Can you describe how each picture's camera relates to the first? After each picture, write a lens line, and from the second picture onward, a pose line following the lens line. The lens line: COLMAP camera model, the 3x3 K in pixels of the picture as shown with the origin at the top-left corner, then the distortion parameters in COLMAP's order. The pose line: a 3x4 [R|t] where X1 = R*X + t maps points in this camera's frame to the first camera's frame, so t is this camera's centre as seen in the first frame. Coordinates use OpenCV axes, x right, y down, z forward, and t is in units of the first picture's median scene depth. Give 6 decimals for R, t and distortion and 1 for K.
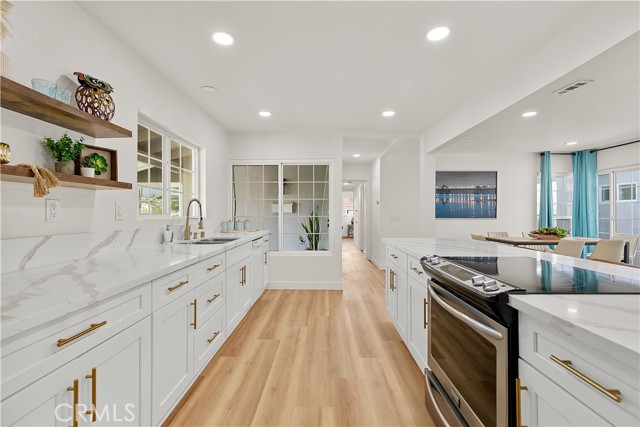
lens RADIAL K [[286.6, 0, 320.1], [0, 286.6, 214.3], [0, 0, 1]] dist [0.004941, 0.000243]
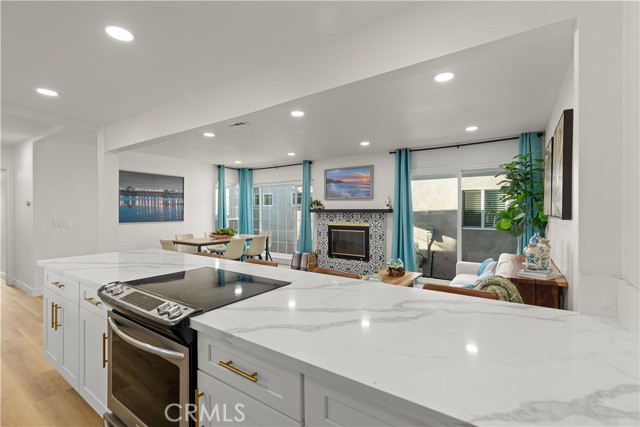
lens RADIAL K [[286.6, 0, 317.5], [0, 286.6, 213.7], [0, 0, 1]] dist [0.004941, 0.000243]
pose [[0.552379, -0.004860, 0.833579, -0.002986], [-0.001894, 0.999973, 0.007086, -0.048335], [-0.833591, -0.005493, 0.552355, -0.015399]]
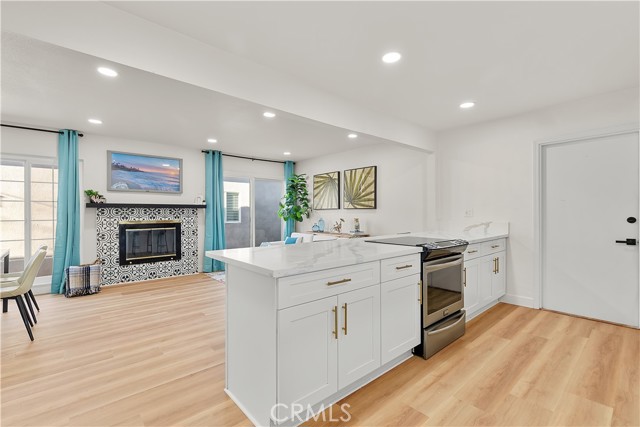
lens RADIAL K [[286.6, 0, 319.2], [0, 286.6, 212.2], [0, 0, 1]] dist [0.004941, 0.000243]
pose [[-0.673453, 0.003040, 0.739224, -0.197496], [0.004594, 0.999989, 0.000073, -0.005590], [-0.739216, 0.003445, -0.673460, 1.610785]]
